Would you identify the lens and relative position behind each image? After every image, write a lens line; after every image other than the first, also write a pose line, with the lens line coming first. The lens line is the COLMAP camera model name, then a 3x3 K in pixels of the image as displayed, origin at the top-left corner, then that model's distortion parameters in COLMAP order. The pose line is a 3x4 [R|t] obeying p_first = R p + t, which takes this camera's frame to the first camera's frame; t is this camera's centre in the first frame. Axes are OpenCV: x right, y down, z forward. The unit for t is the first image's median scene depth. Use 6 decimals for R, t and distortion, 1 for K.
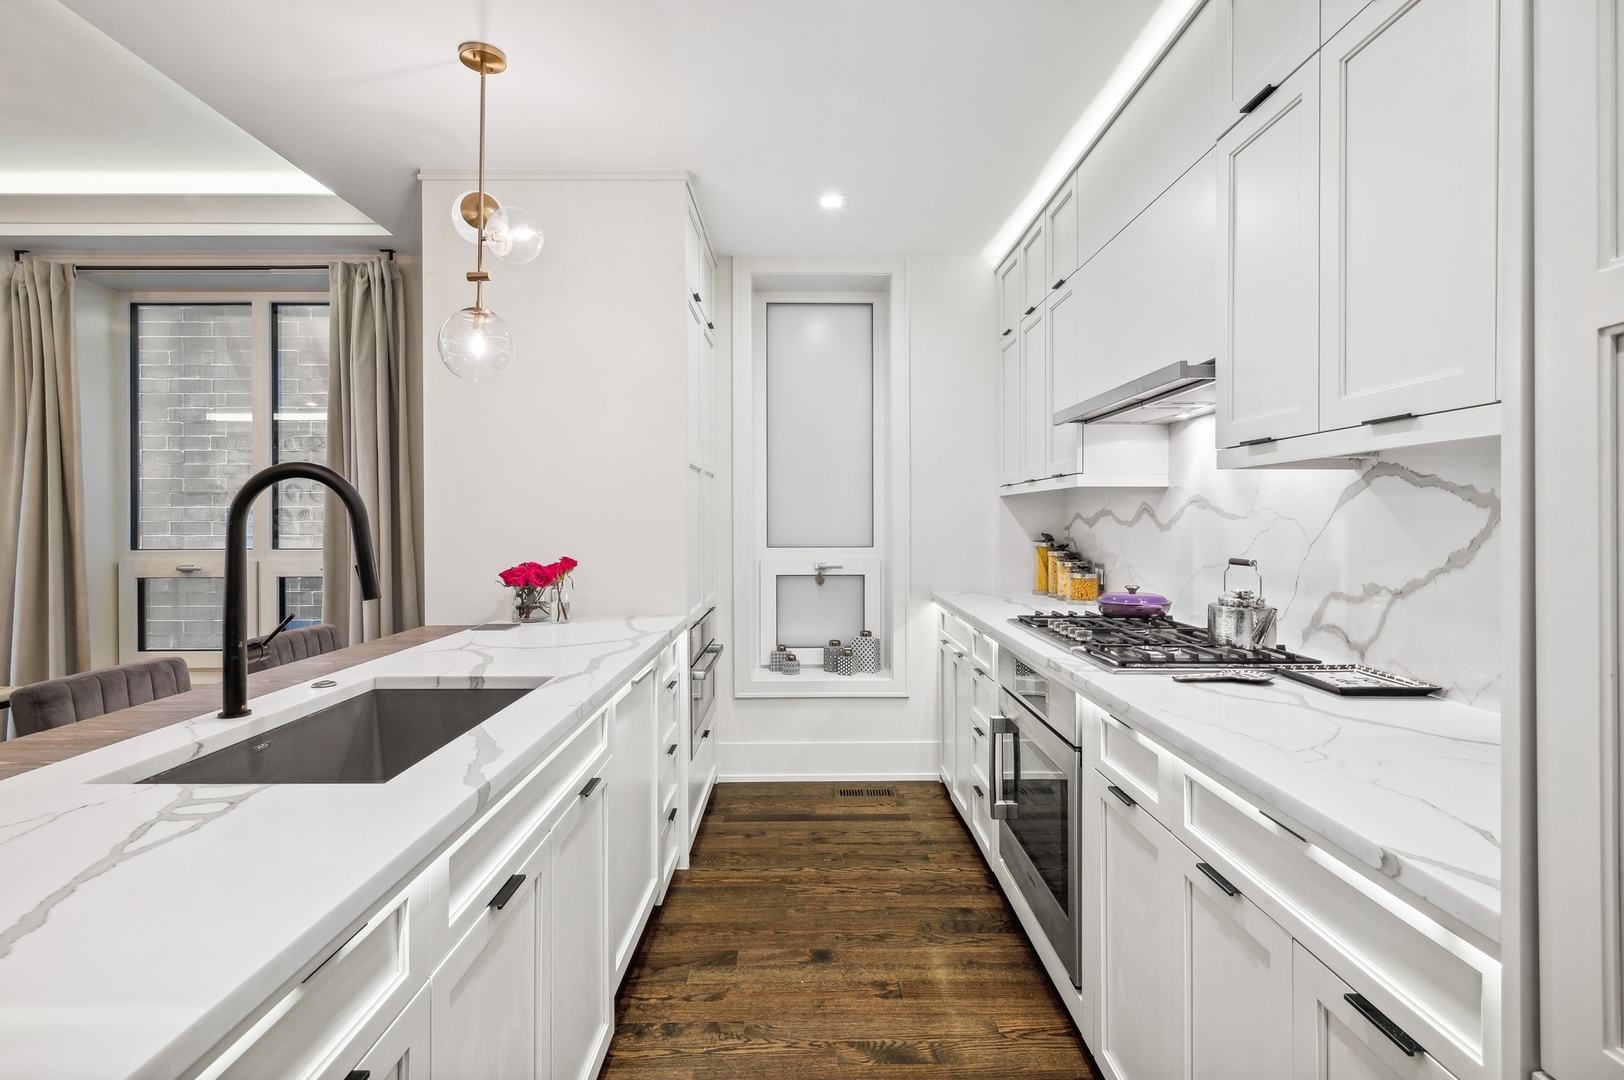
lens RADIAL K [[779.7, 0, 812.7], [0, 779.7, 522.8], [0, 0, 1]] dist [-0.001857, -0.000298]
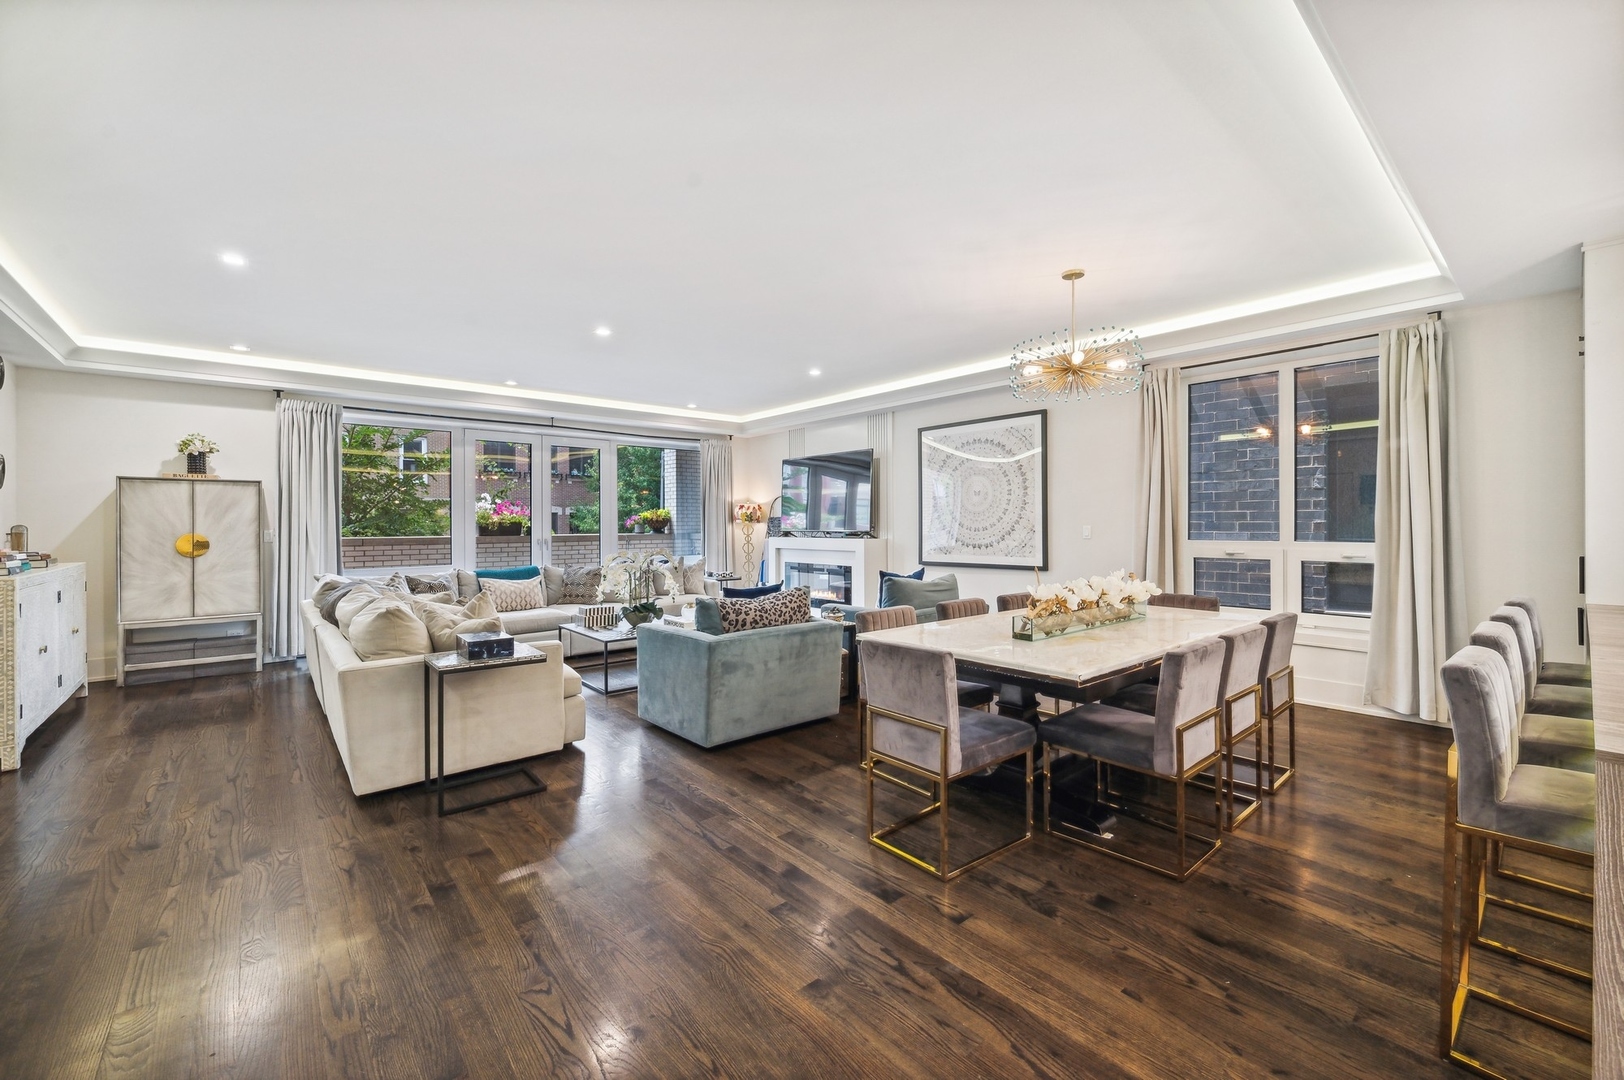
lens RADIAL K [[649.9, 0, 819.9], [0, 649.9, 529.3], [0, 0, 1]] dist [0.000613, -0.000154]
pose [[0.645697, 0.007222, -0.763559, -0.513510], [-0.001298, 0.999964, 0.008361, 0.004813], [0.763592, -0.004408, 0.645683, -0.652980]]
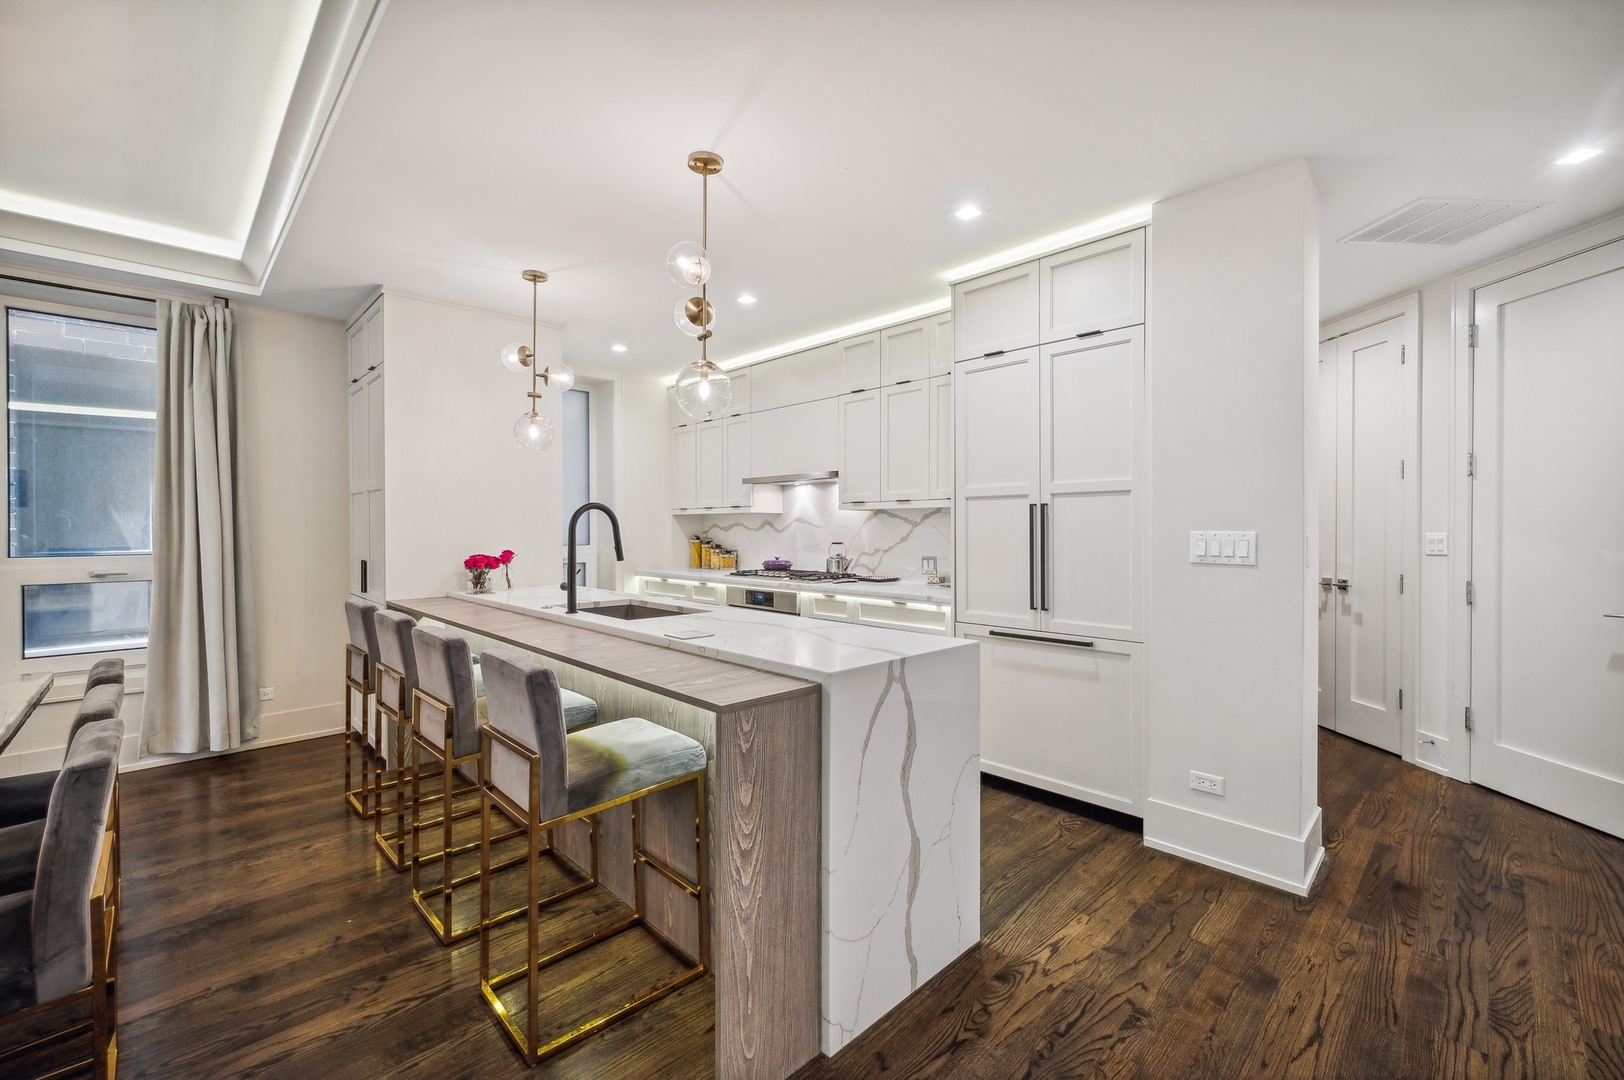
lens RADIAL K [[671.8, 0, 814.0], [0, 671.8, 530.5], [0, 0, 1]] dist [-0.004141, 0.002547]
pose [[0.723182, -0.001582, 0.690655, -0.814094], [0.002885, 0.999996, -0.000730, 0.005067], [-0.690651, 0.002521, 0.723184, -0.468918]]
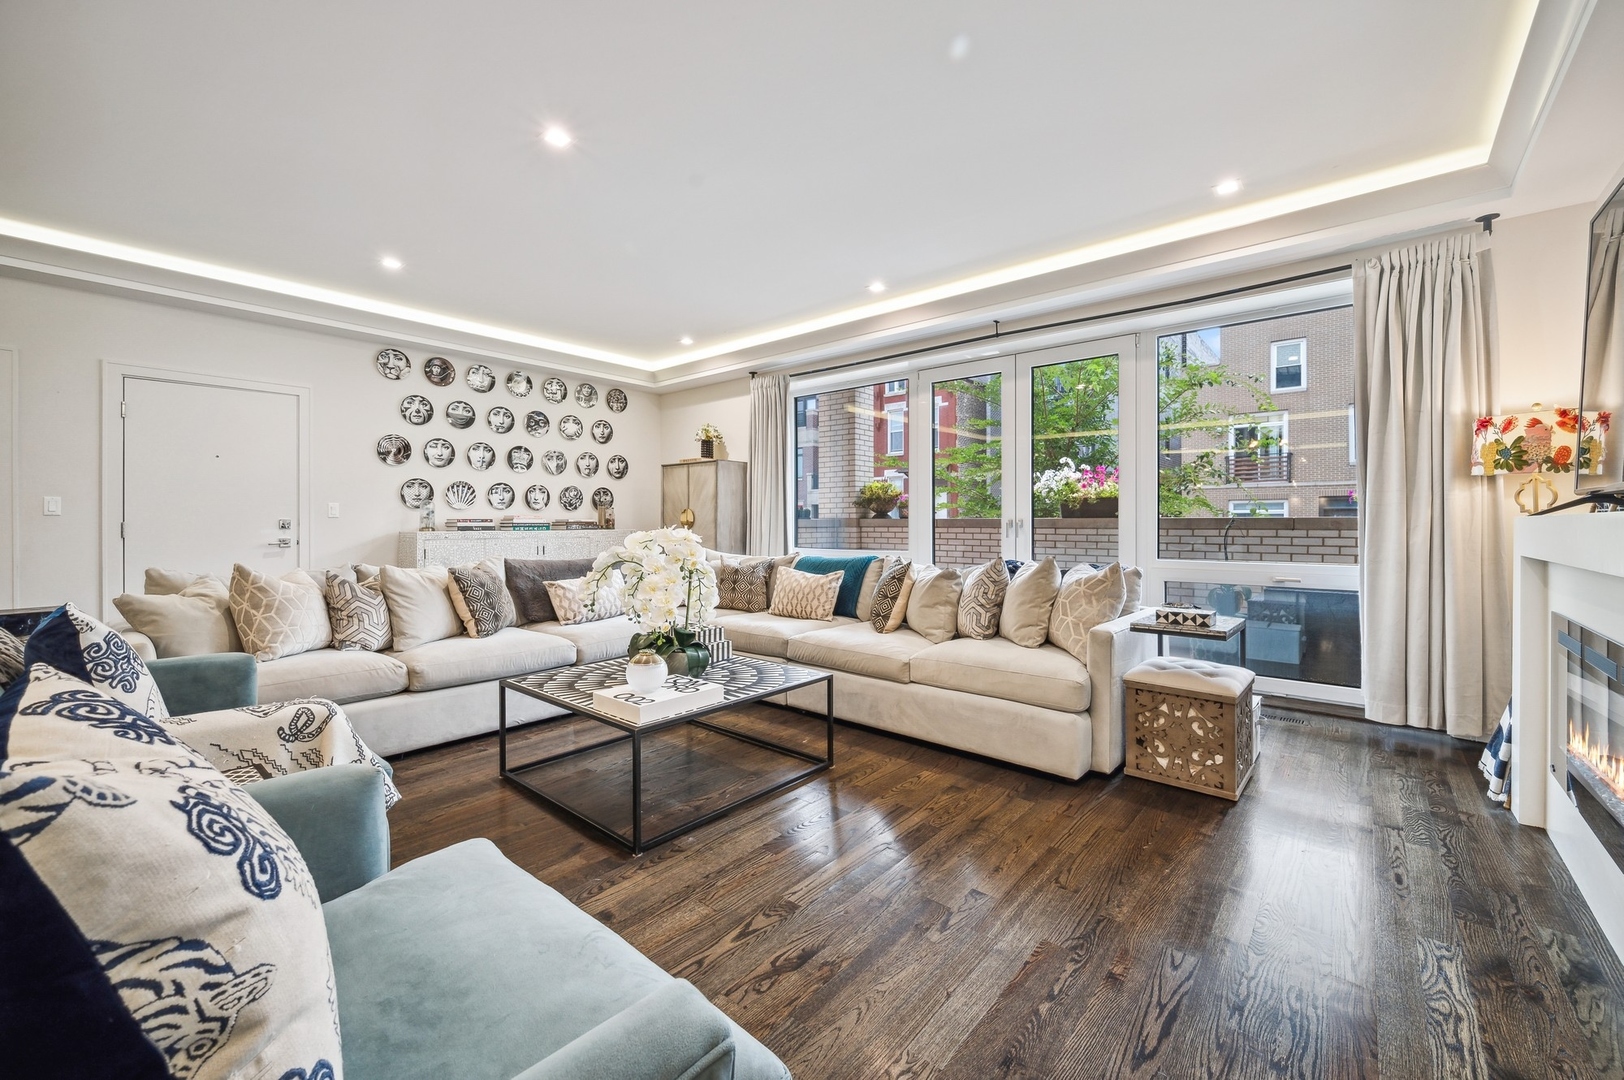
lens RADIAL K [[649.9, 0, 817.6], [0, 649.9, 521.1], [0, 0, 1]] dist [0.000613, -0.000154]
pose [[-0.657404, 0.003337, -0.753531, -1.815499], [0.000038, 0.999990, 0.004396, 0.071440], [0.753539, 0.002861, -0.657397, 1.089588]]
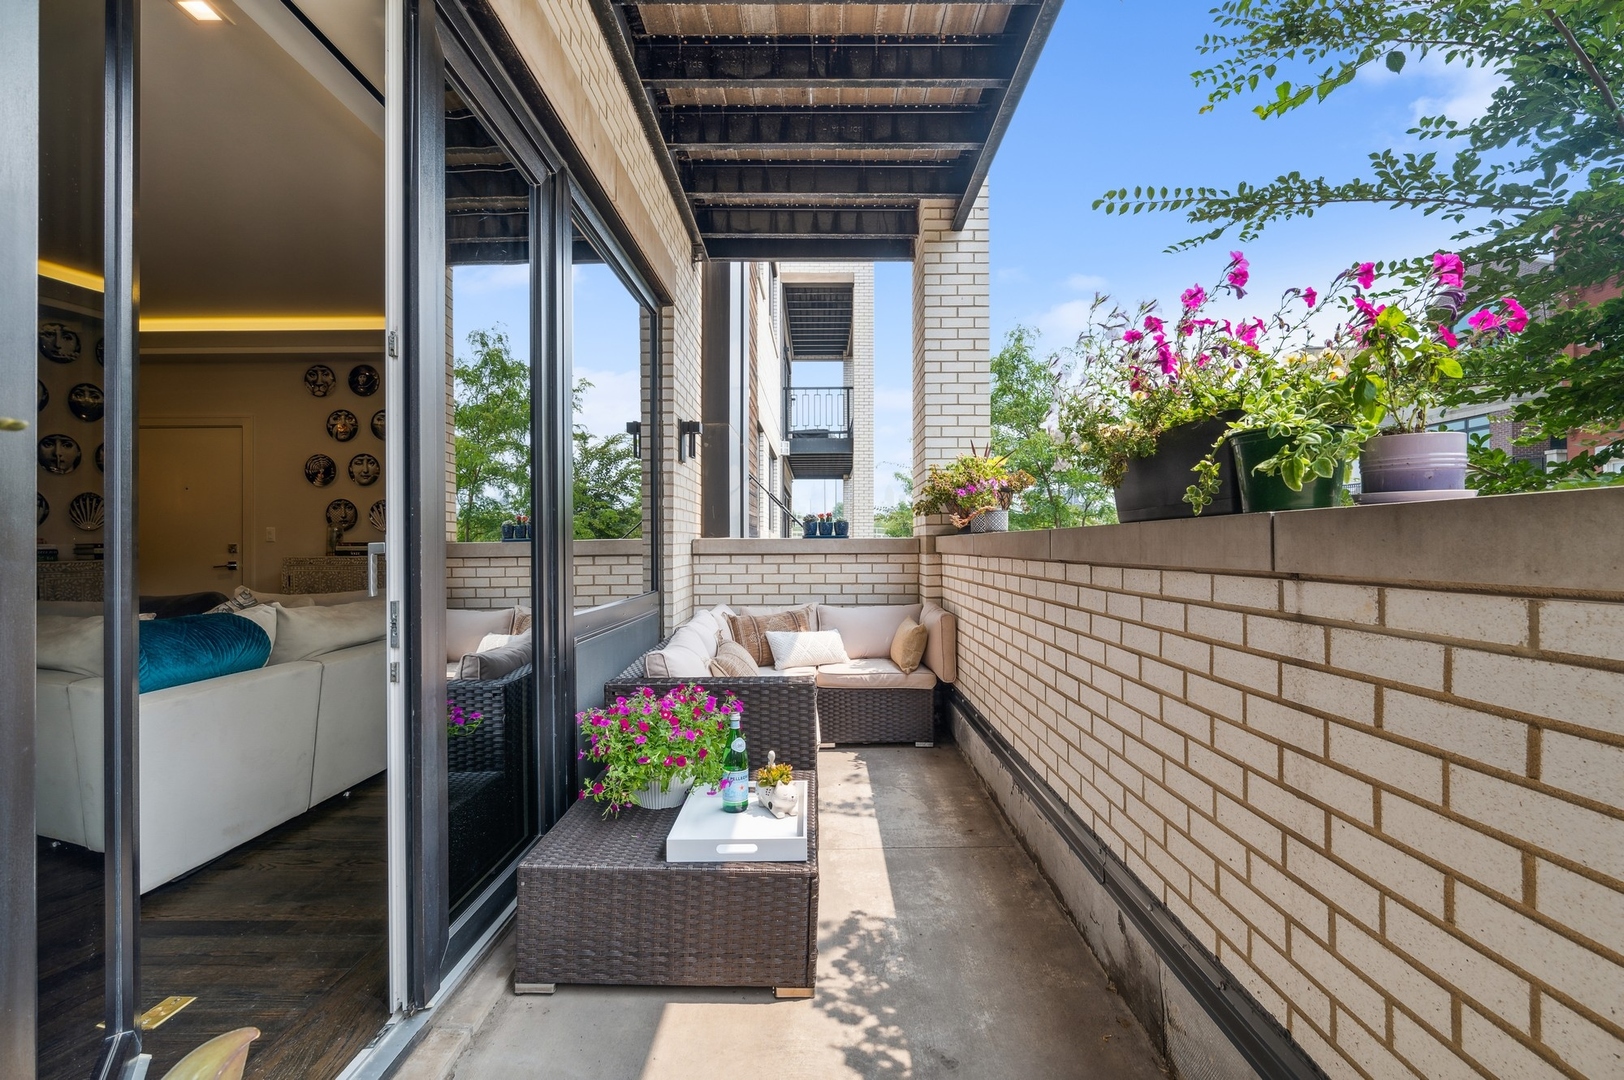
lens RADIAL K [[764.9, 0, 812.1], [0, 764.9, 537.0], [0, 0, 1]] dist [-0.005433, -0.000416]
pose [[-0.998978, 0.009690, 0.044157, -3.997392], [0.009669, 0.999953, -0.000689, 0.072336], [-0.044162, -0.000262, -0.999024, 0.969690]]
